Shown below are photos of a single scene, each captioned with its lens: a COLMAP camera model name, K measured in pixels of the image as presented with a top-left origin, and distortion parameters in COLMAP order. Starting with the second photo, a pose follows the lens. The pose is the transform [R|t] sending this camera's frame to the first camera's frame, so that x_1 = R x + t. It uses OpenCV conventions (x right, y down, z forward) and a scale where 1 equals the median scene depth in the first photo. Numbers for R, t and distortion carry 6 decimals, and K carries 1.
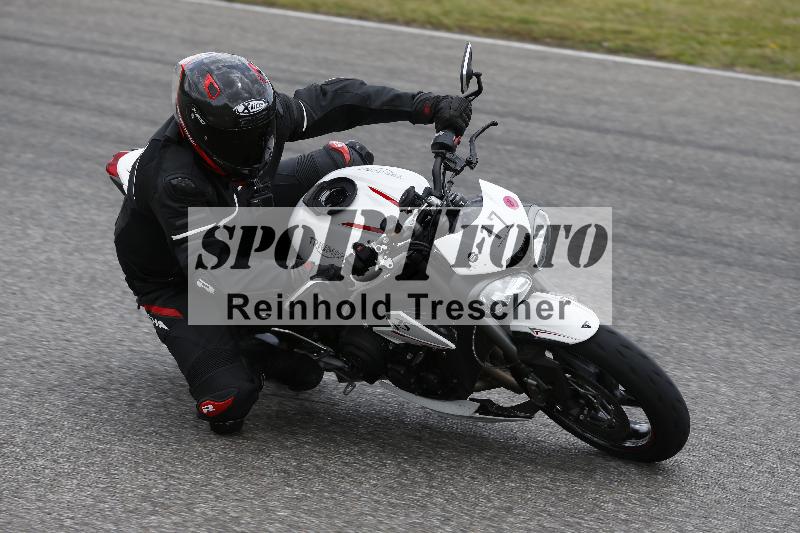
lens RADIAL K [[4642.2, 0, 399.1], [0, 4642.2, 261.7], [0, 0, 1]] dist [0.925500, 0.000000]
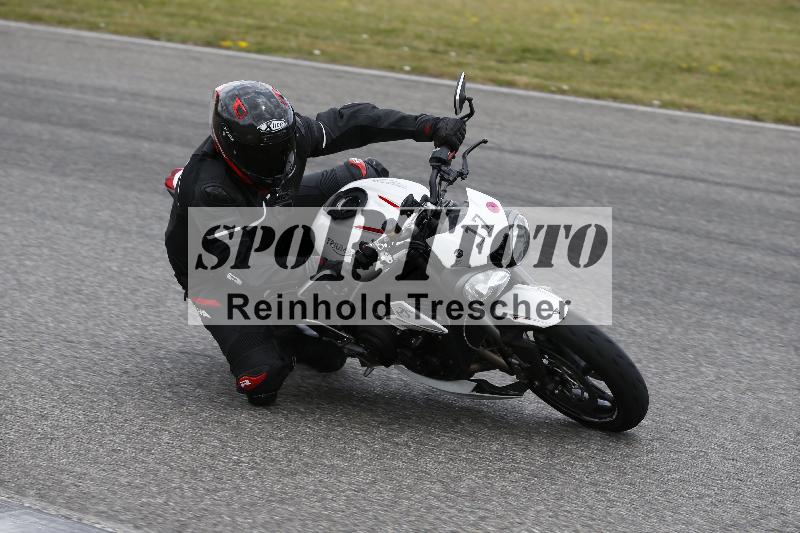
lens RADIAL K [[4642.2, 0, 399.3], [0, 4642.2, 265.0], [0, 0, 1]] dist [0.925500, 0.000000]
pose [[0.989268, 0.002205, -0.146095, 0.168136], [-0.006515, 0.999557, -0.029030, 0.035011], [0.145966, 0.029670, 0.988845, -0.153191]]
